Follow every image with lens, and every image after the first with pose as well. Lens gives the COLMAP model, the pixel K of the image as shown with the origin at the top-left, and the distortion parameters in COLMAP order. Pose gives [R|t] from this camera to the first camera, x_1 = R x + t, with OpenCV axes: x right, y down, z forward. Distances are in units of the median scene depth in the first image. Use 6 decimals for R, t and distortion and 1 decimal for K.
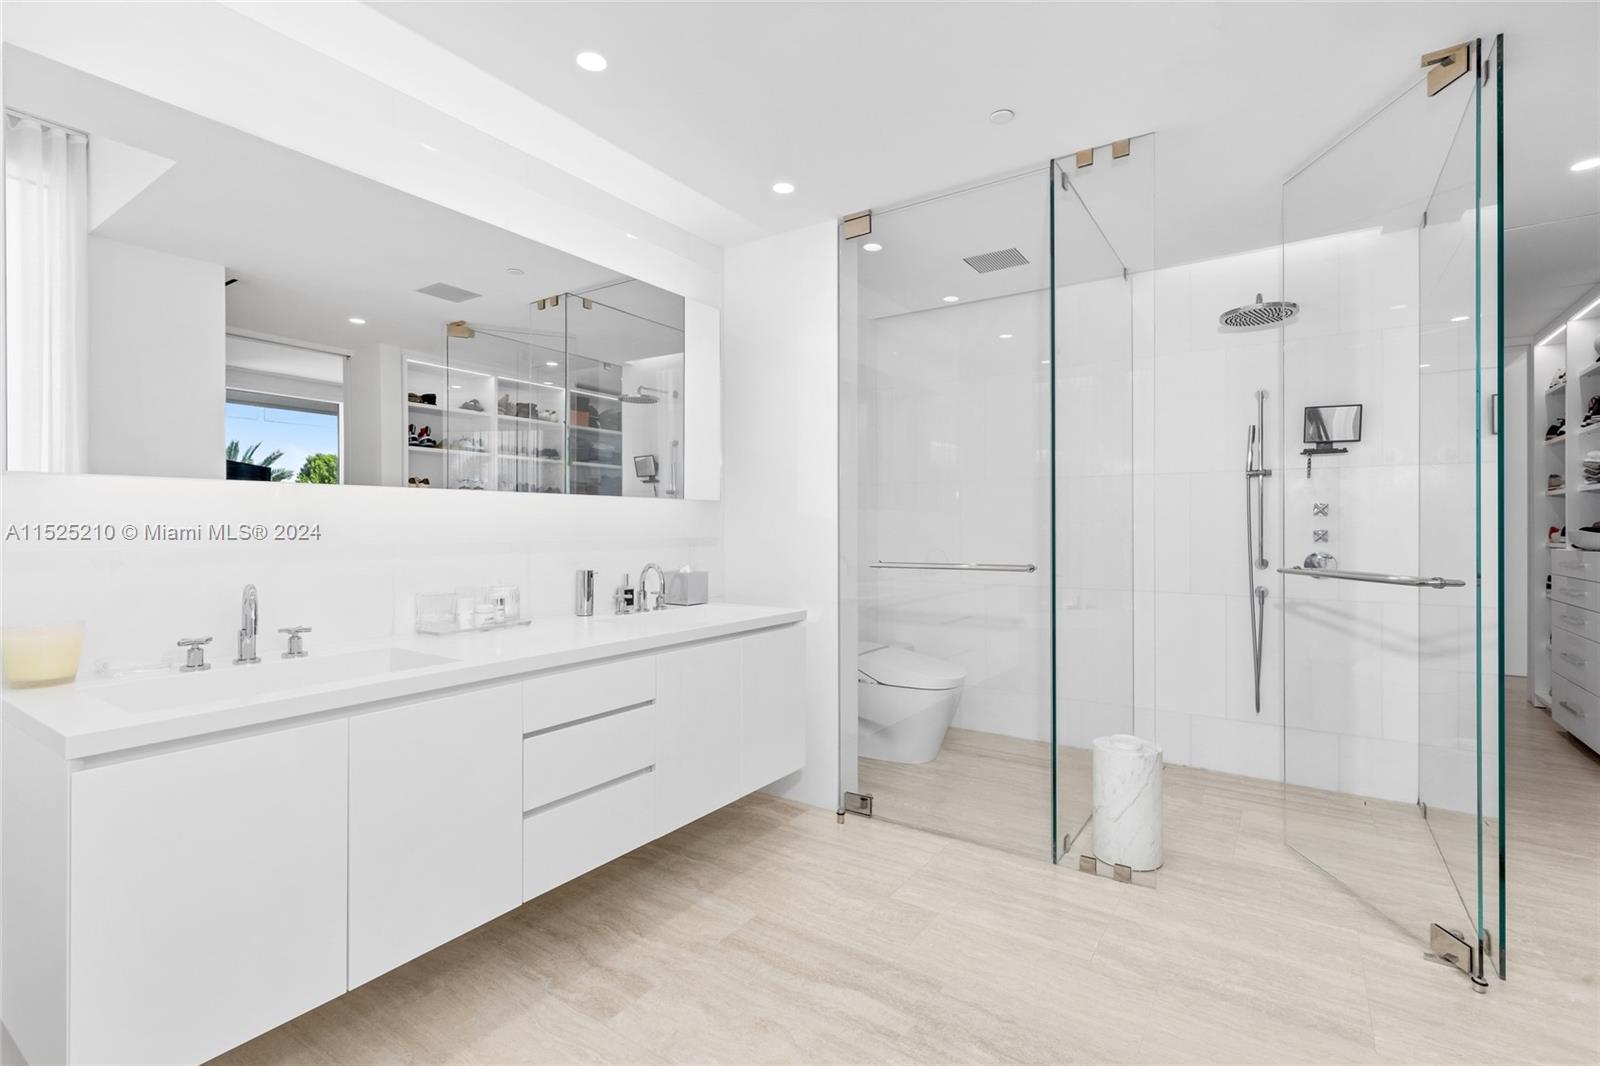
lens RADIAL K [[730.1, 0, 800.0], [0, 730.1, 533.0], [0, 0, 1]] dist [0.000101, 0.000081]
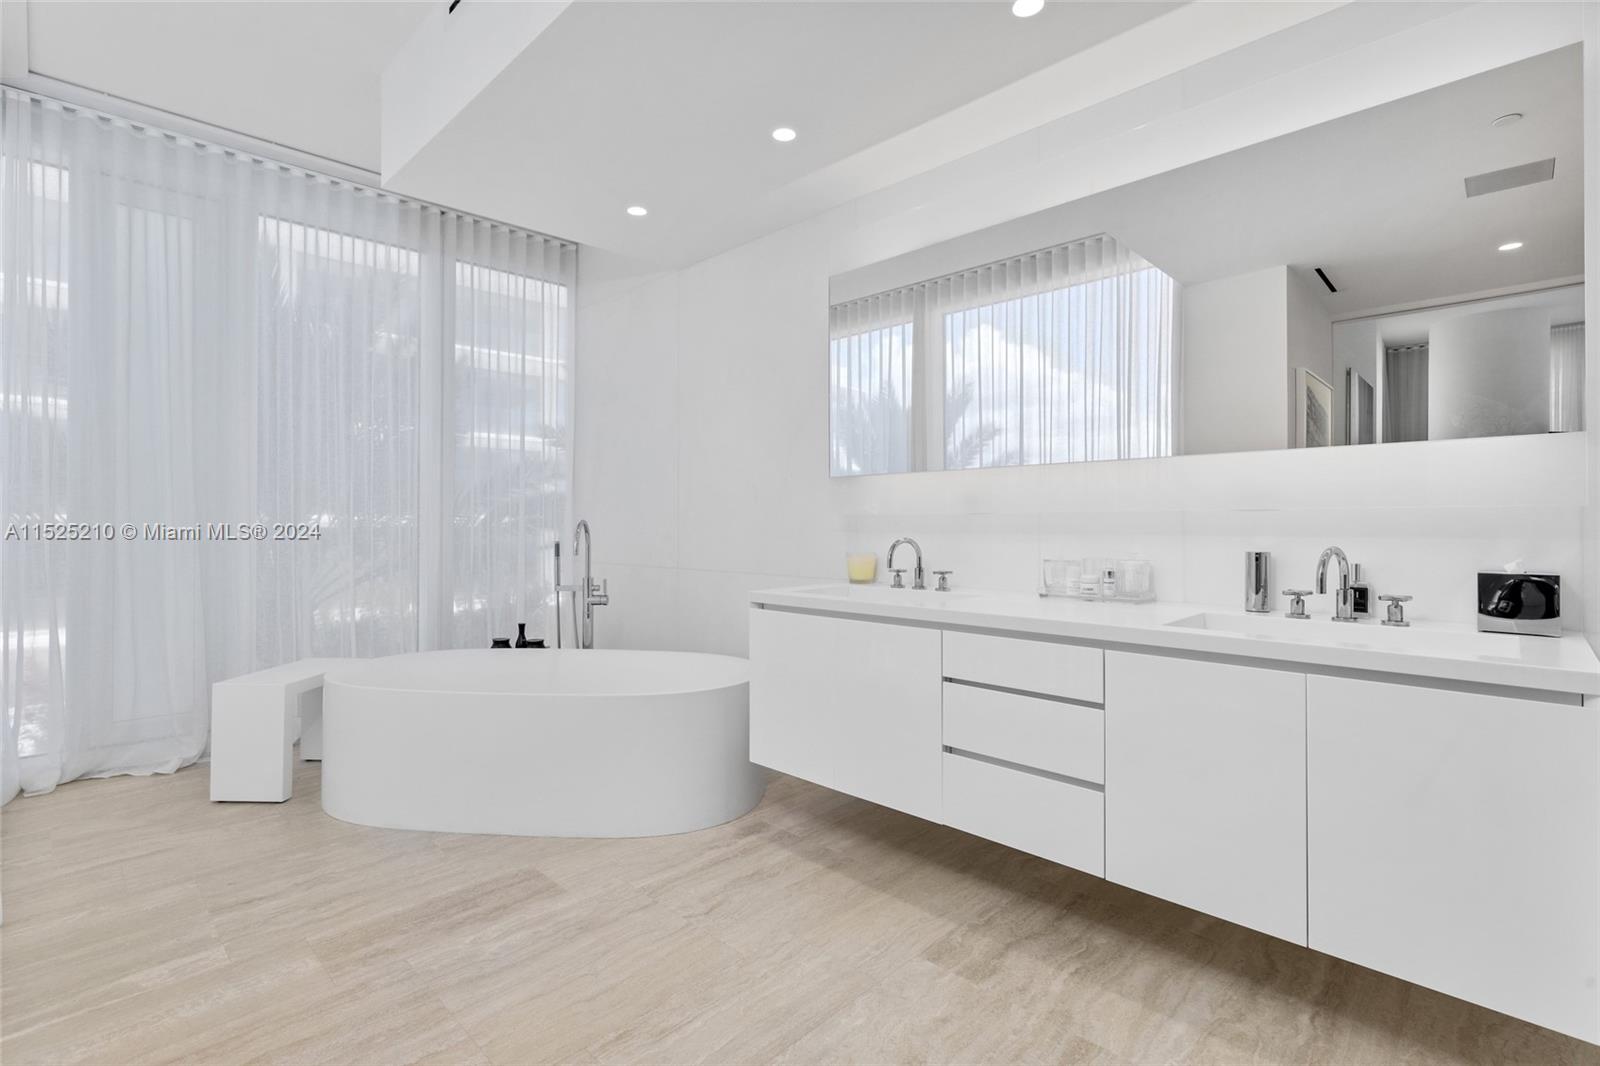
lens RADIAL K [[774.2, 0, 796.4], [0, 774.2, 501.3], [0, 0, 1]] dist [-0.000196, -0.000226]
pose [[-0.198536, -0.000577, -0.980093, 0.794883], [0.015775, 0.999868, -0.003784, -0.007389], [0.979967, -0.016212, -0.198501, 0.931862]]
